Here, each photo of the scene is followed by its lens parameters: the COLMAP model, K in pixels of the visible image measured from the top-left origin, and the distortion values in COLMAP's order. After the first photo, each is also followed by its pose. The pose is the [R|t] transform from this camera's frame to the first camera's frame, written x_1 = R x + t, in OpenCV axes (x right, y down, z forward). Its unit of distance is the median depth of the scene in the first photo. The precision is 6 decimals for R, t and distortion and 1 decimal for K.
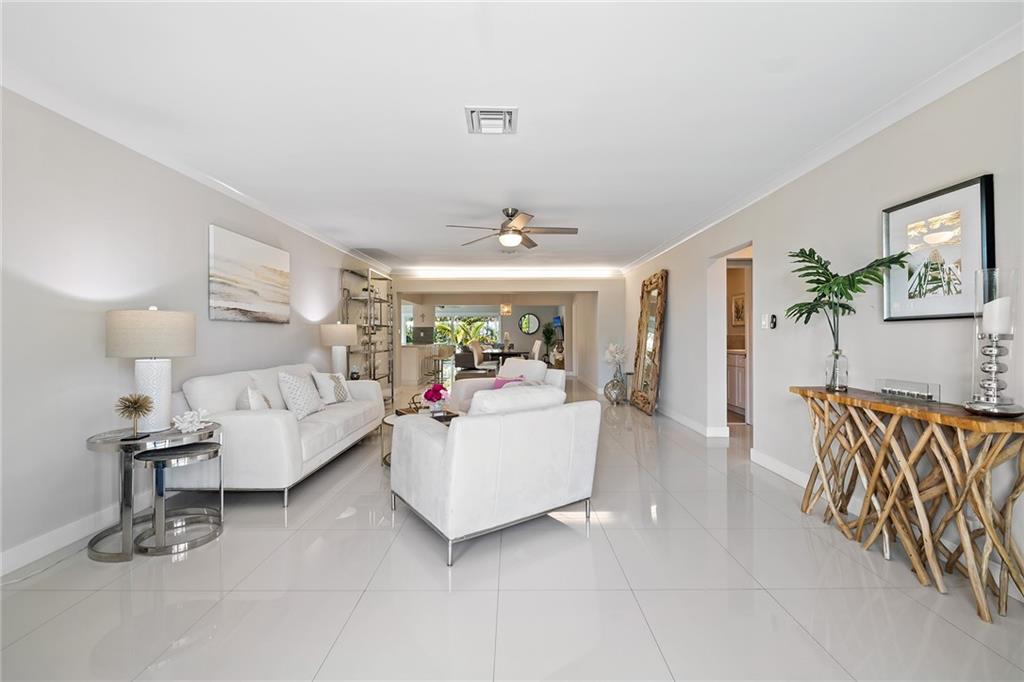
lens RADIAL K [[437.4, 0, 511.8], [0, 437.4, 335.7], [0, 0, 1]] dist [0.001840, -0.000257]
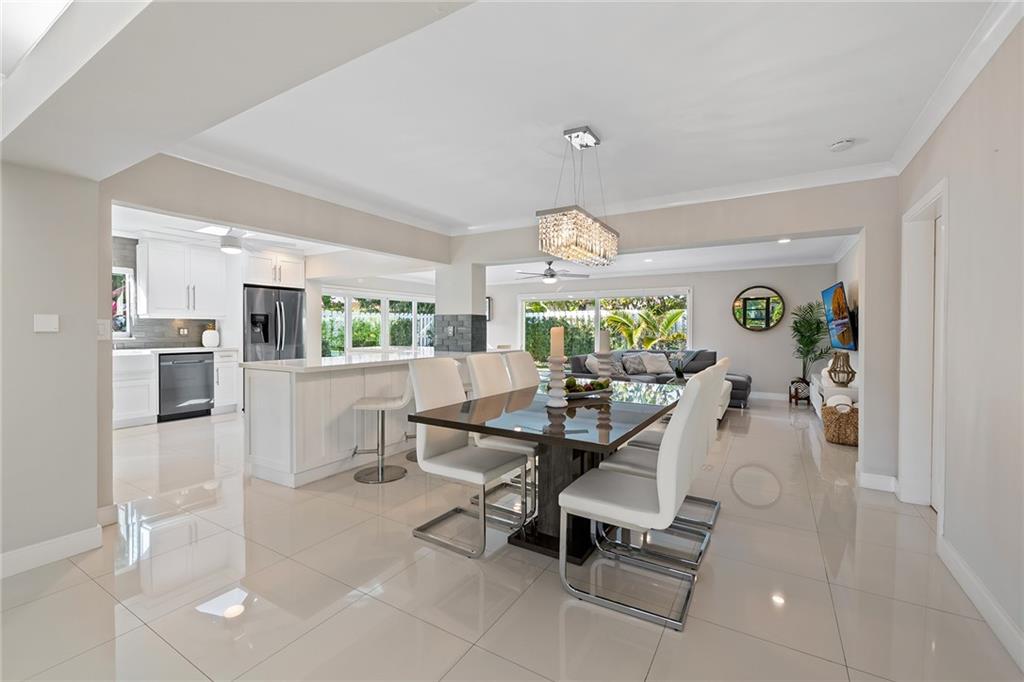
lens RADIAL K [[437.4, 0, 511.8], [0, 437.4, 335.7], [0, 0, 1]] dist [0.001840, -0.000257]
pose [[0.858182, 0.012165, -0.513201, 0.054199], [-0.003887, 0.999845, 0.017200, -0.005397], [0.513330, -0.012766, 0.858096, 0.483293]]
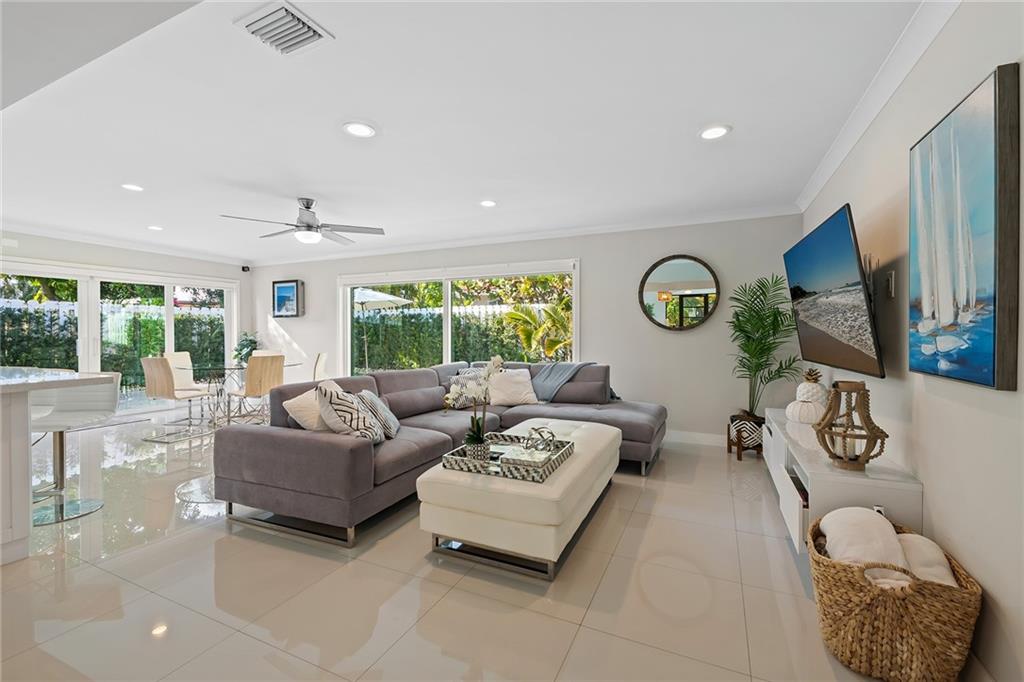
lens RADIAL K [[437.4, 0, 511.8], [0, 437.4, 335.7], [0, 0, 1]] dist [0.001840, -0.000257]
pose [[0.906449, 0.007737, -0.422244, 0.061643], [-0.001985, 0.999899, 0.014060, -0.003562], [0.422310, -0.011907, 0.906373, 0.715529]]
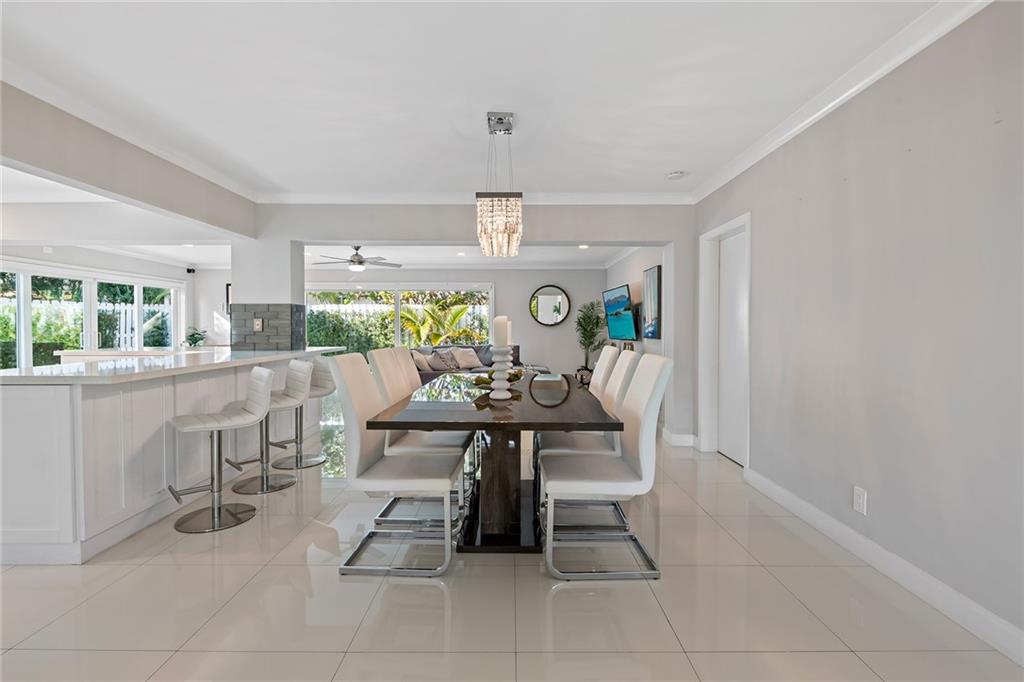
lens RADIAL K [[469.1, 0, 516.1], [0, 469.1, 337.1], [0, 0, 1]] dist [0.000474, -0.000317]
pose [[0.999939, 0.003527, 0.010505, -0.004941], [-0.003767, 0.999730, 0.022911, -0.002598], [-0.010422, -0.022949, 0.999682, 0.465343]]
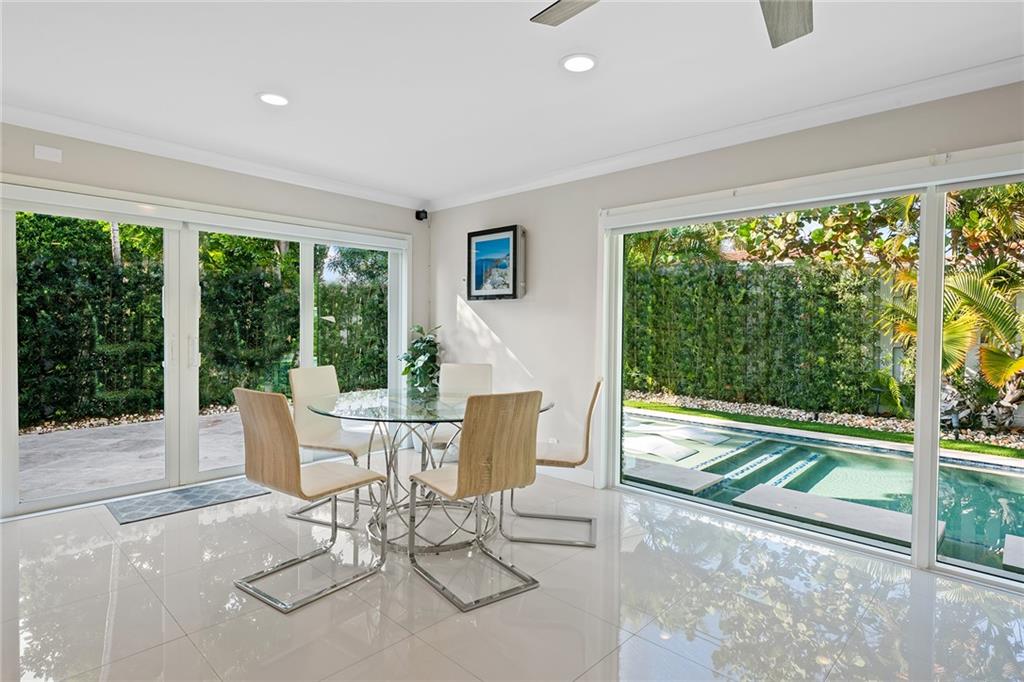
lens RADIAL K [[543.2, 0, 512.0], [0, 543.2, 341.0], [0, 0, 1]] dist [0.002782, 0.000410]
pose [[0.723979, 0.031272, -0.689113, -0.114958], [-0.011553, 0.999381, 0.033214, -0.003183], [0.689725, -0.016085, 0.723892, 0.813044]]
